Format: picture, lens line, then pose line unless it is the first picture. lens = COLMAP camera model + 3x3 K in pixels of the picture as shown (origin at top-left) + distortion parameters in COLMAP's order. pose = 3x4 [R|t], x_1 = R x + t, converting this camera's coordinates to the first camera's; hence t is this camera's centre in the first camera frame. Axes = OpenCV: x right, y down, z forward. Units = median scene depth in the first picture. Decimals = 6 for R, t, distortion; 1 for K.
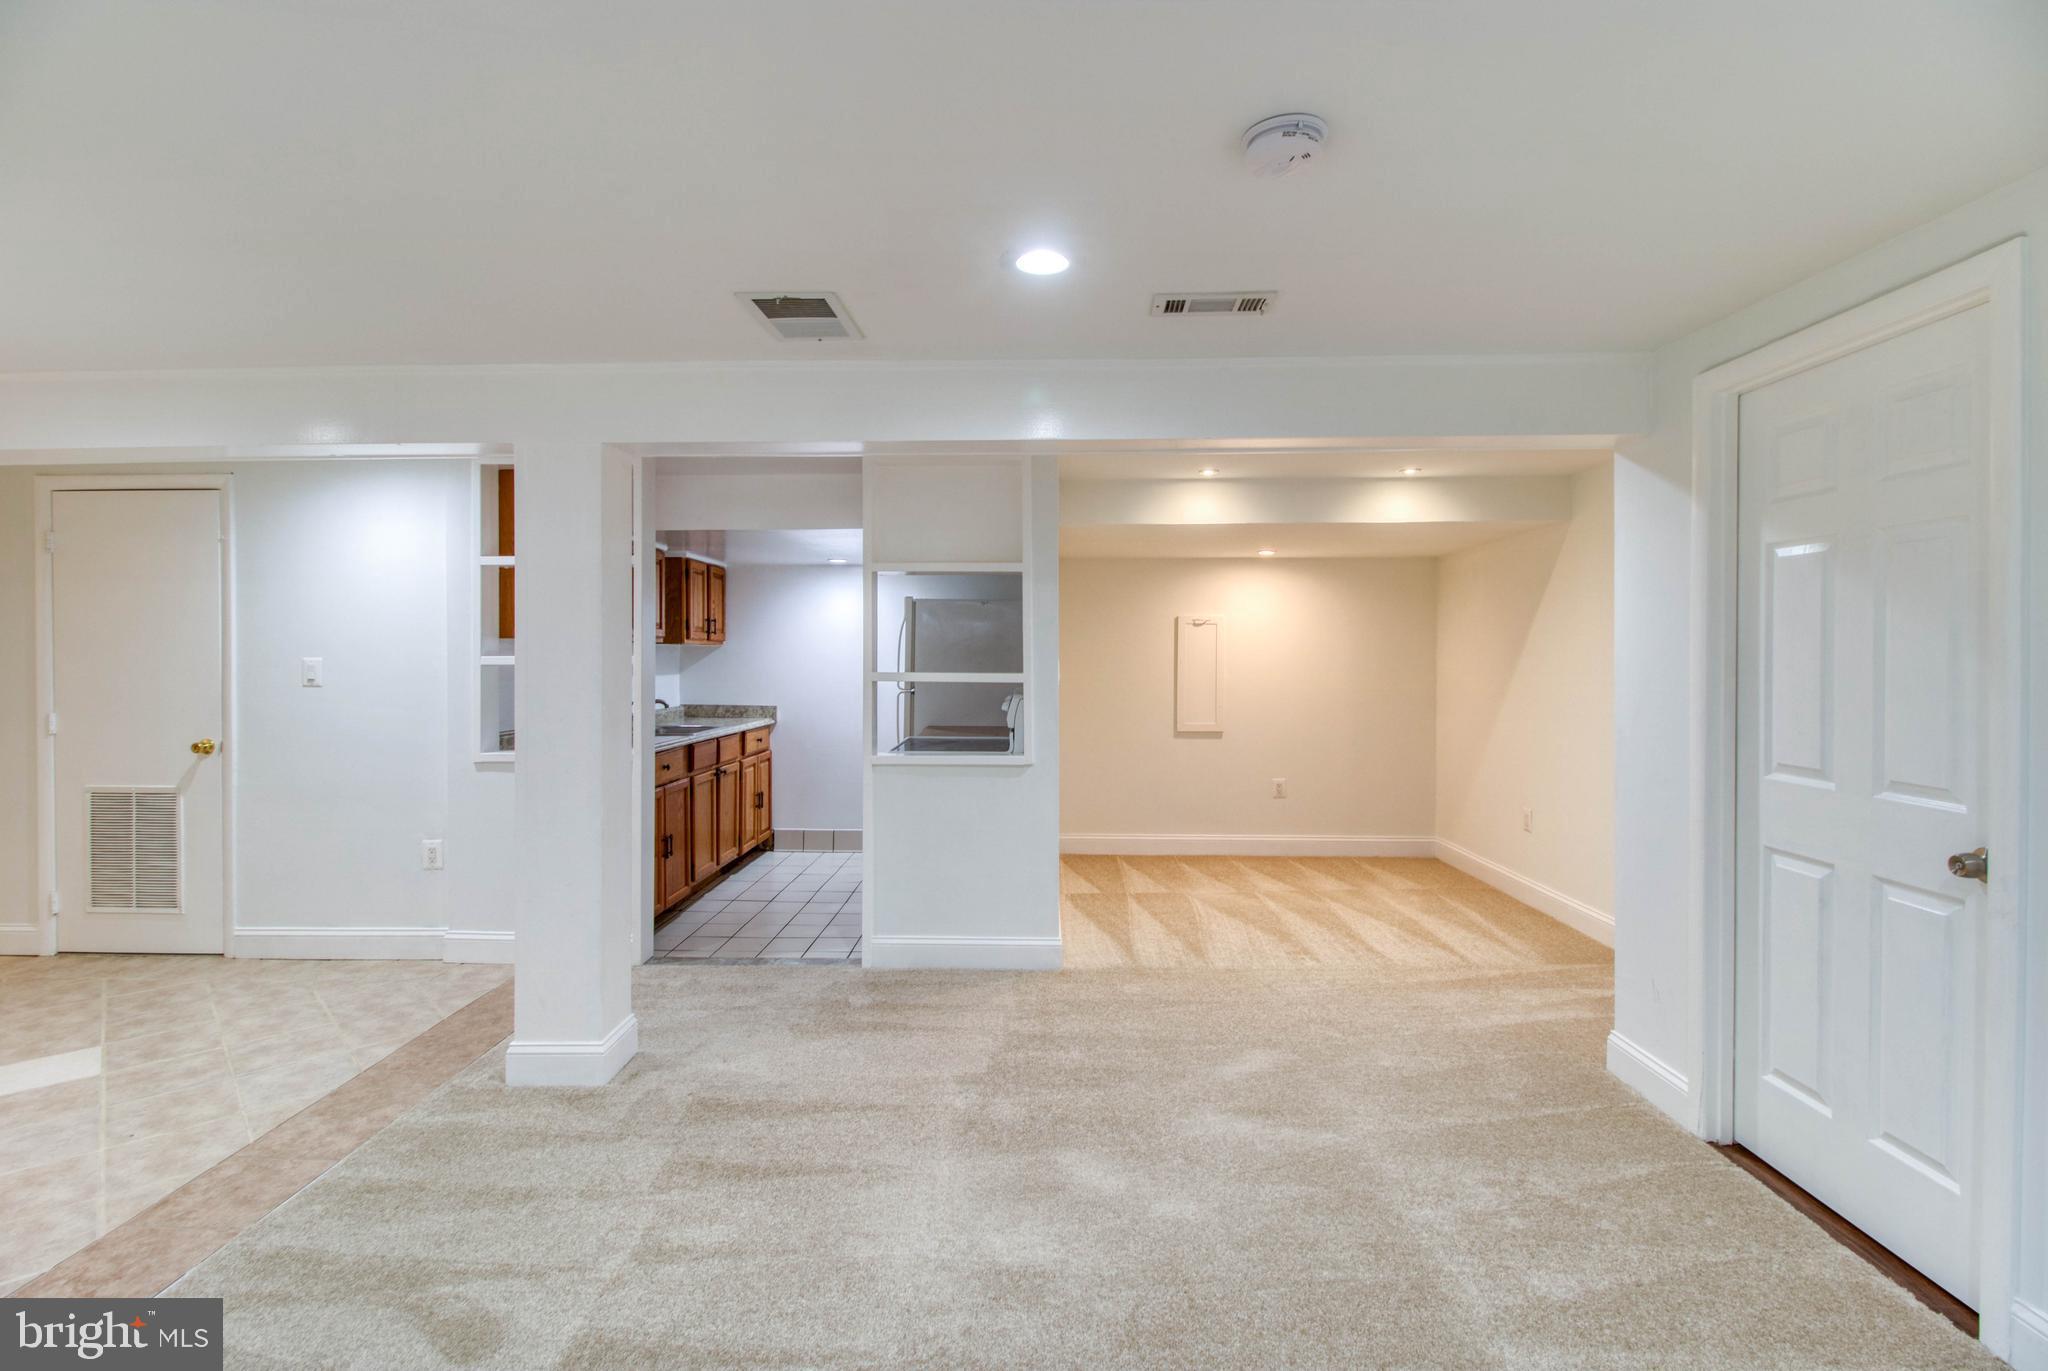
lens RADIAL K [[957.4, 0, 1019.1], [0, 957.4, 659.2], [0, 0, 1]] dist [-0.001982, -0.000825]
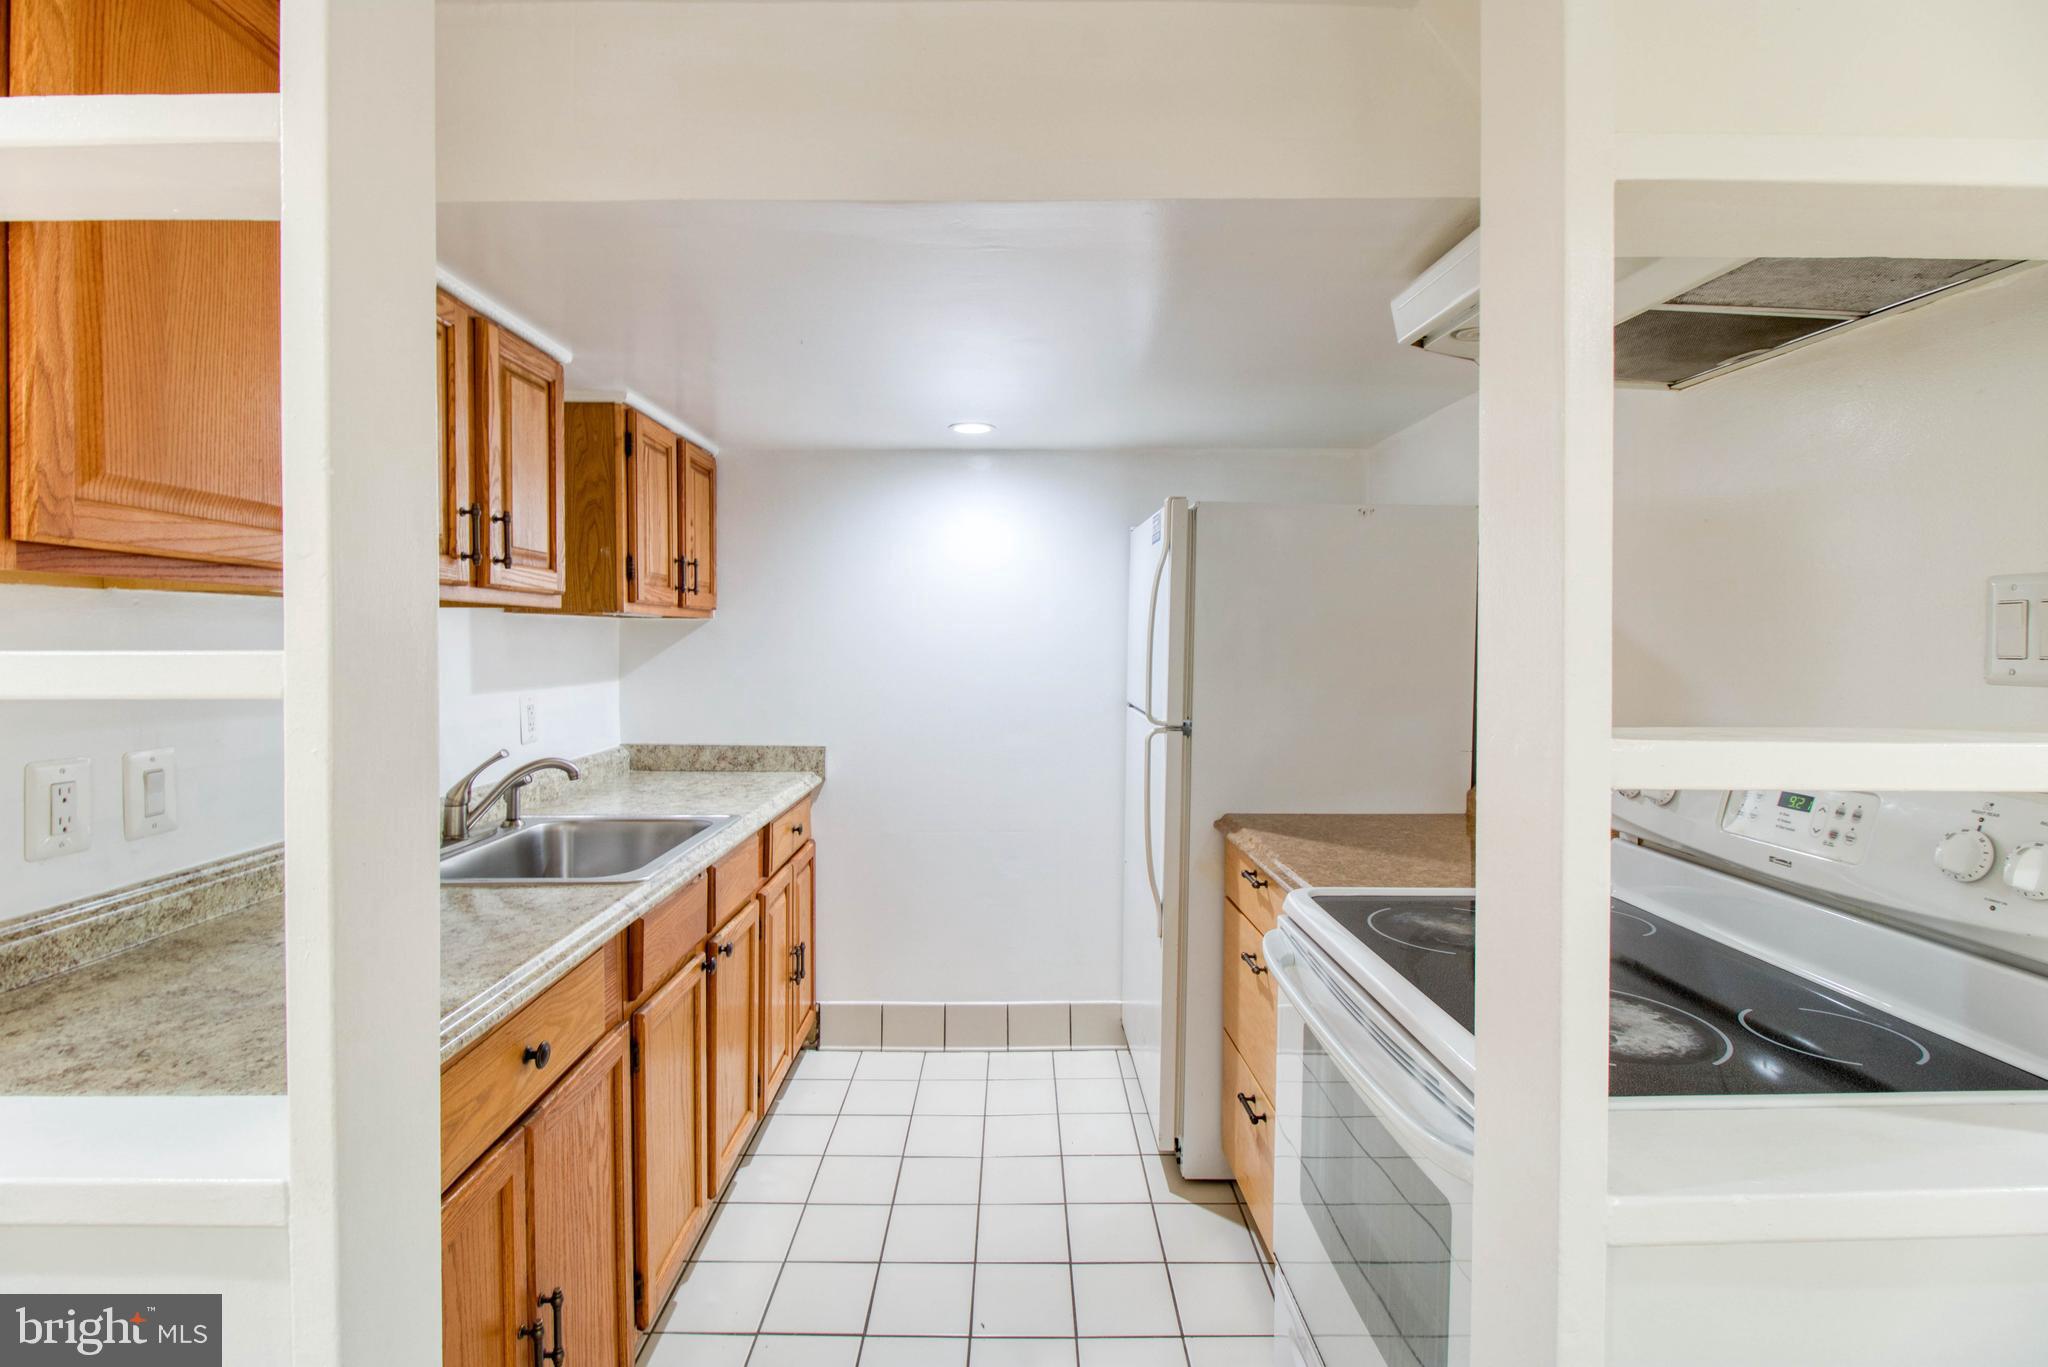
lens RADIAL K [[957.4, 0, 1019.1], [0, 957.4, 657.2], [0, 0, 1]] dist [-0.001982, -0.000825]
pose [[0.999551, 0.000041, 0.029967, -0.185381], [-0.000507, 0.999879, 0.015538, -0.003551], [-0.029963, -0.015546, 0.999430, 0.564558]]
